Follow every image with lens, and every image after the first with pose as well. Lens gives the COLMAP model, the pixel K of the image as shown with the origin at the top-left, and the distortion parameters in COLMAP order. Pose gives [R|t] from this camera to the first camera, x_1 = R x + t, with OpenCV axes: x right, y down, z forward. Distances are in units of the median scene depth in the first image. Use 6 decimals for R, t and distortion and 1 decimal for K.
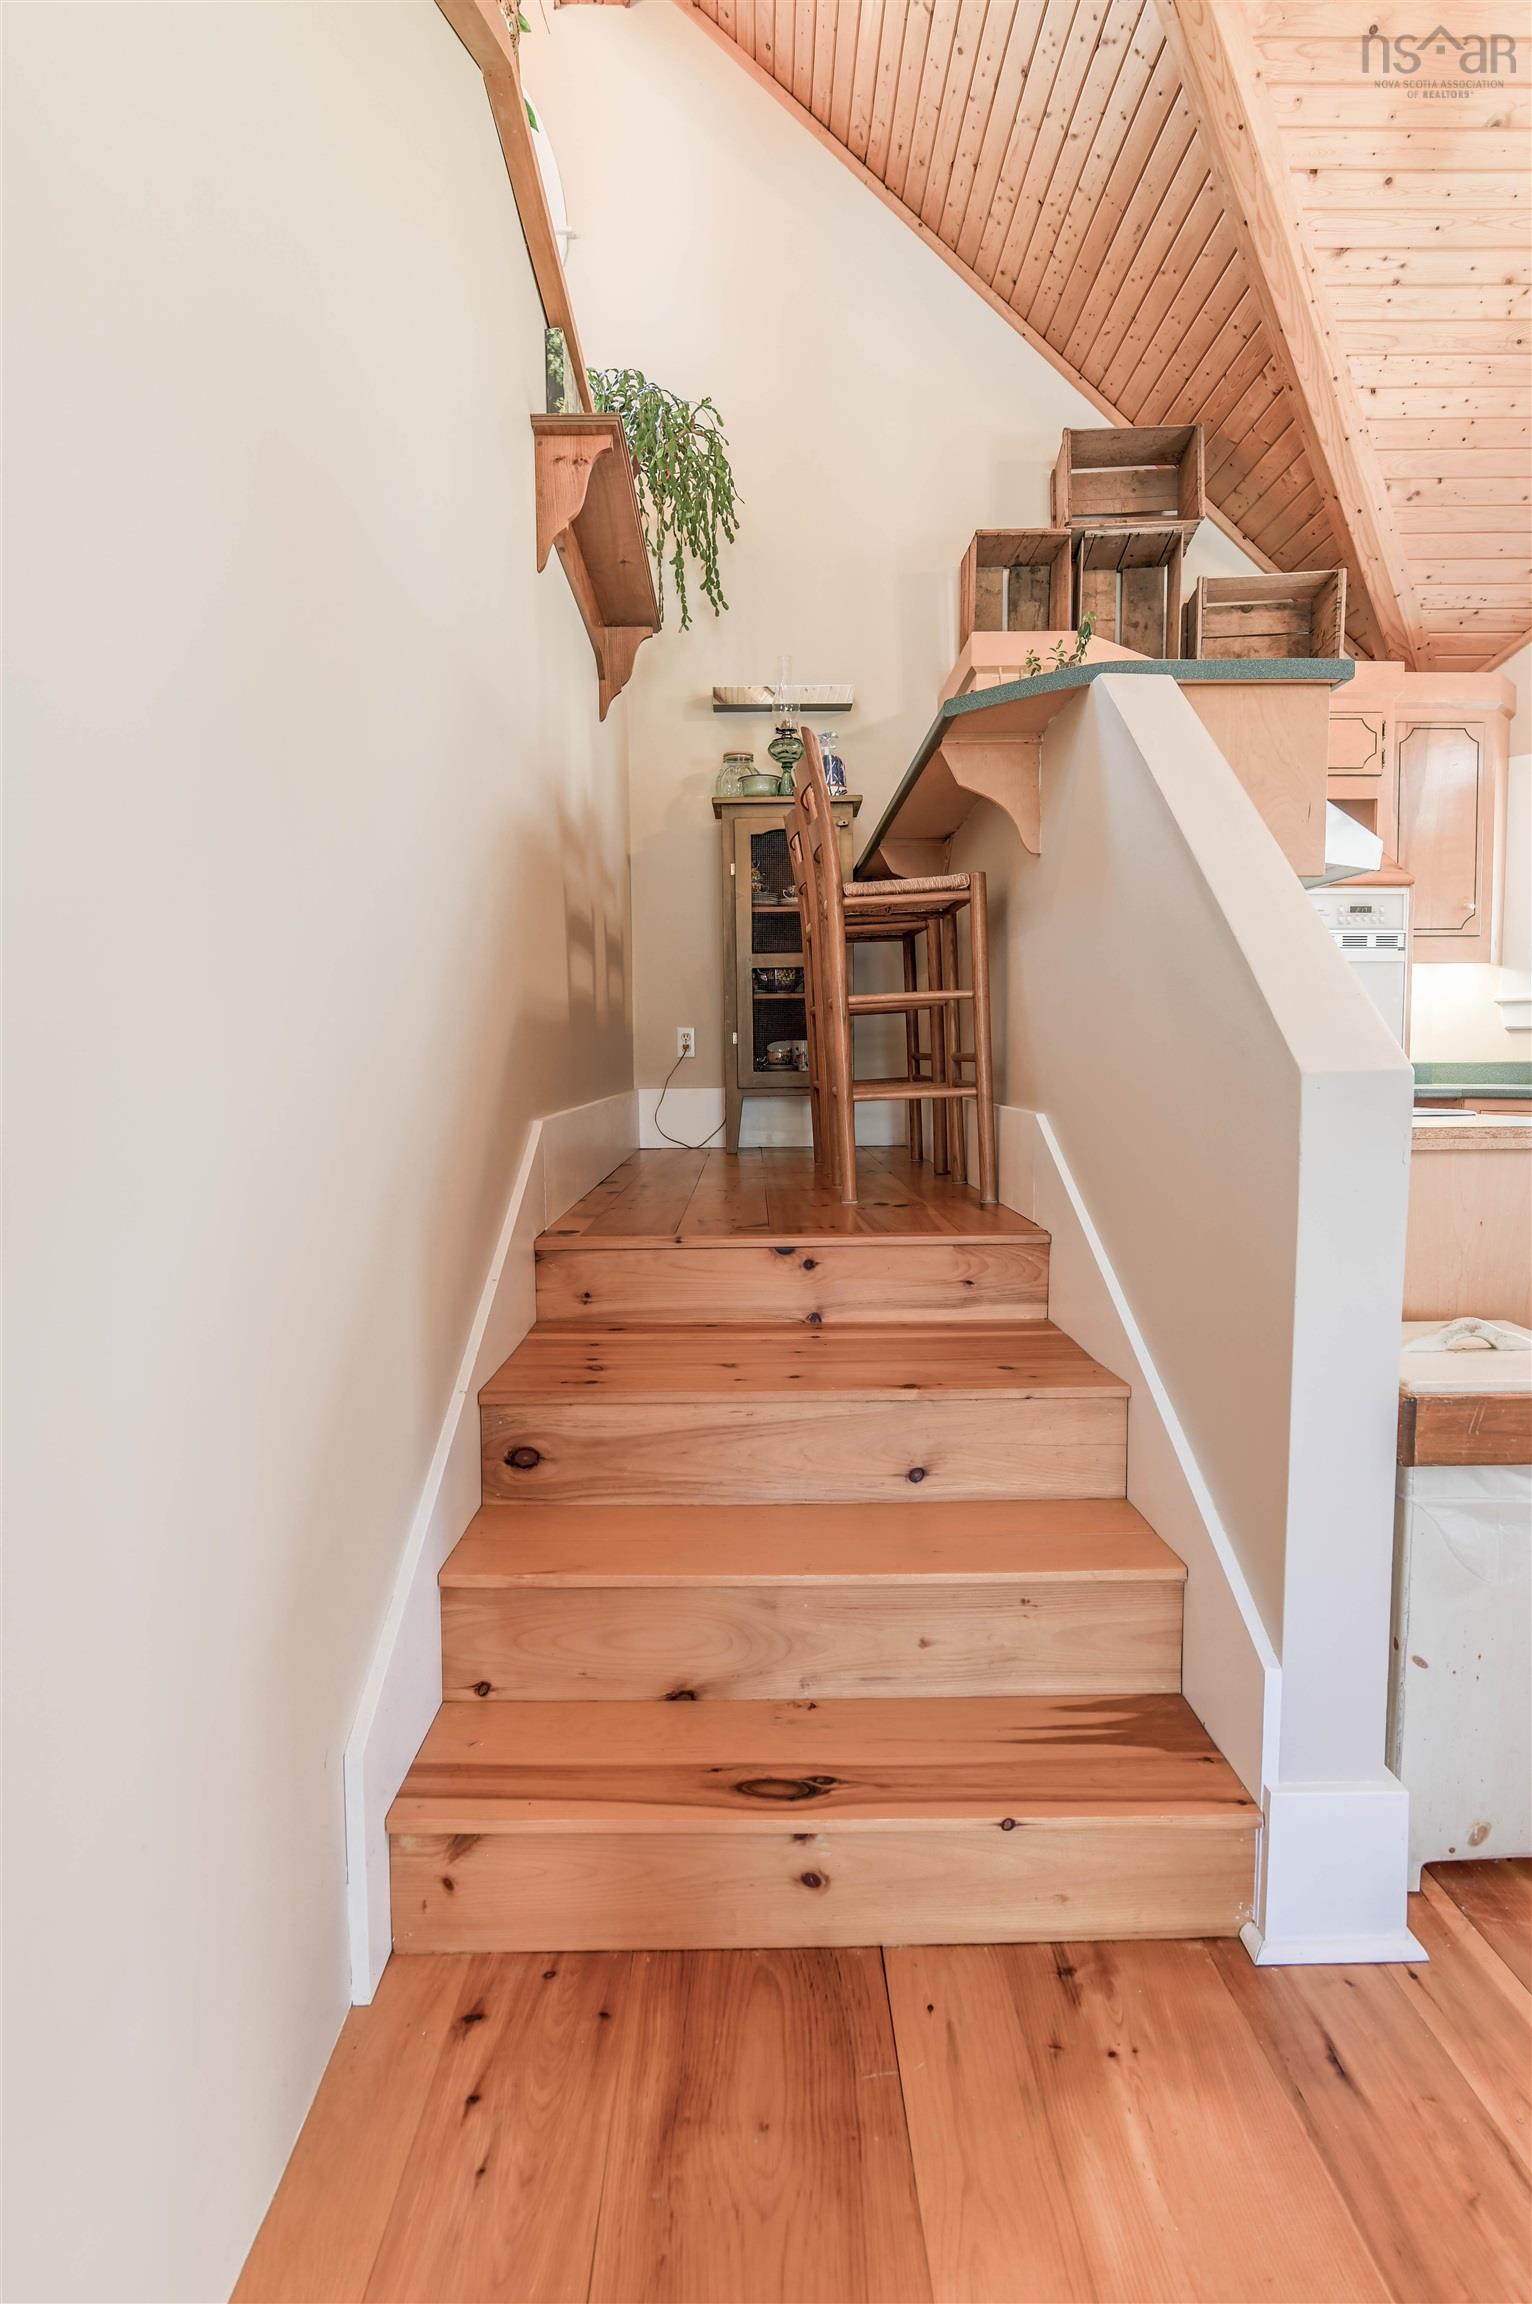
lens RADIAL K [[1187.7, 0, 773.9], [0, 1187.7, 1134.7], [0, 0, 1]] dist [0.006905, -0.001558]
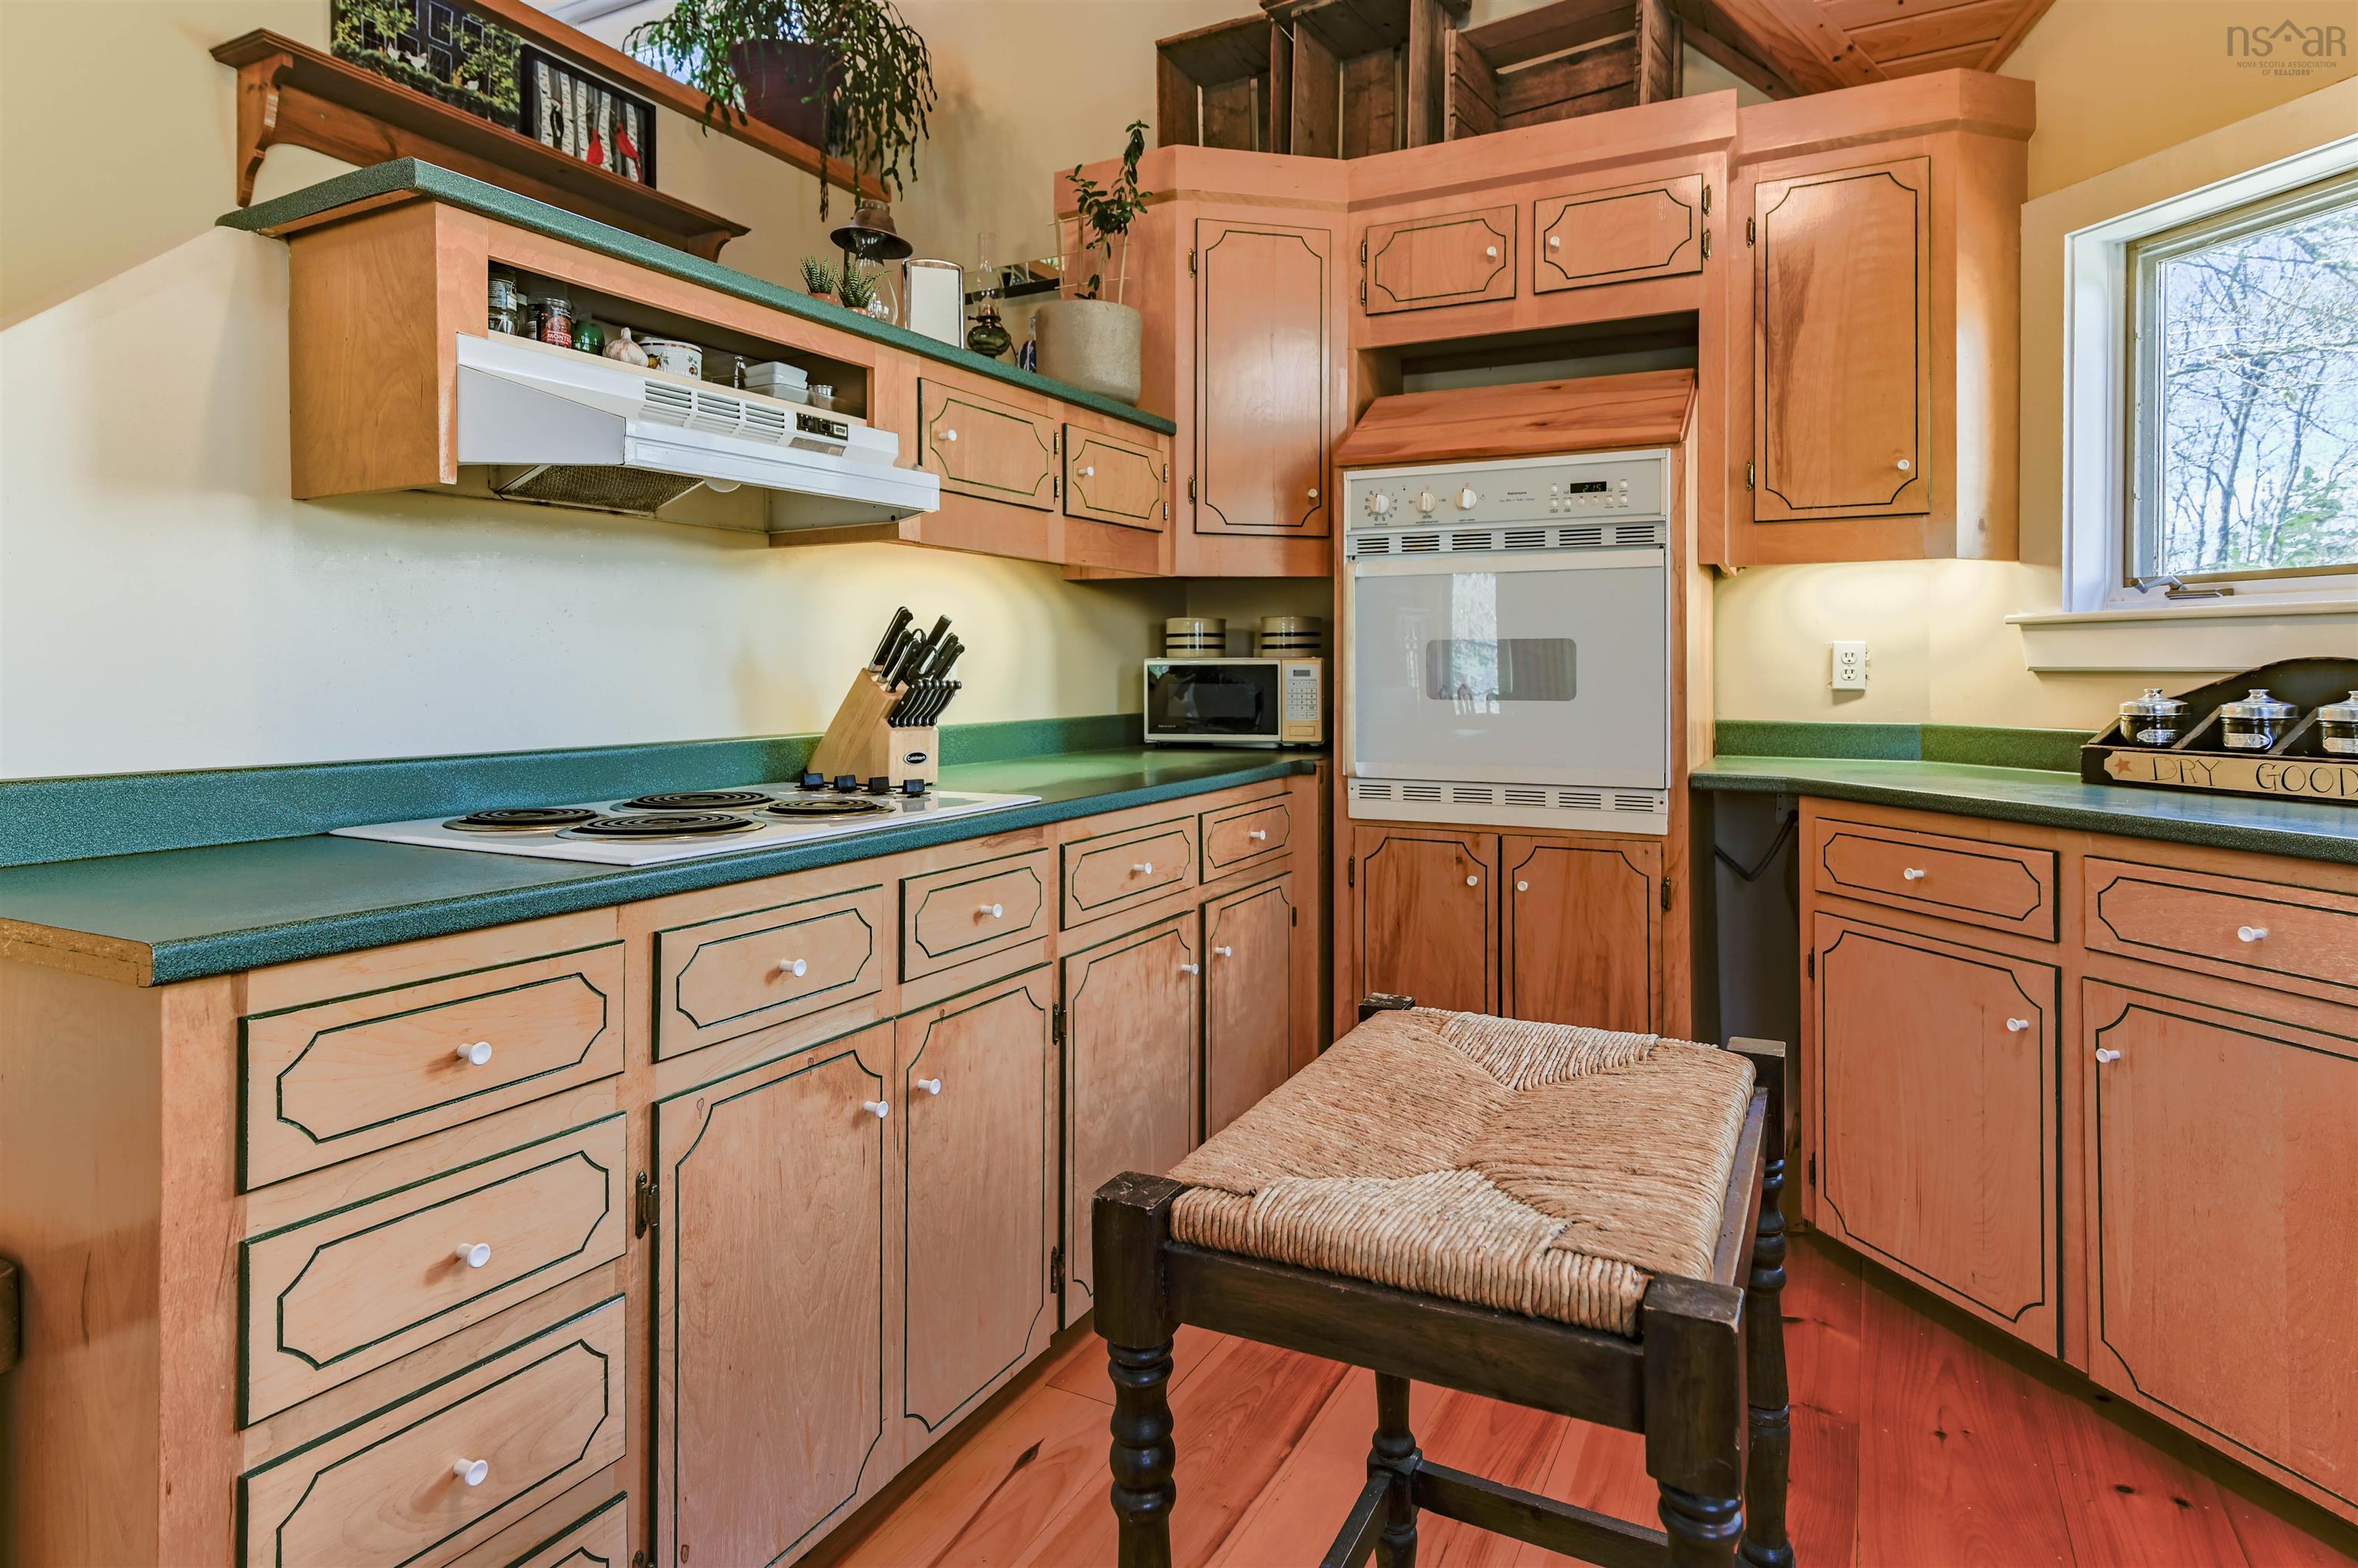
lens RADIAL K [[1215.5, 0, 1201.6], [0, 1215.5, 687.5], [0, 0, 1]] dist [0.006905, -0.001558]
pose [[0.883995, 0.011751, -0.467349, 0.713330], [-0.034205, 0.998630, -0.039589, -0.058544], [0.466243, 0.050982, 0.883186, 0.394067]]
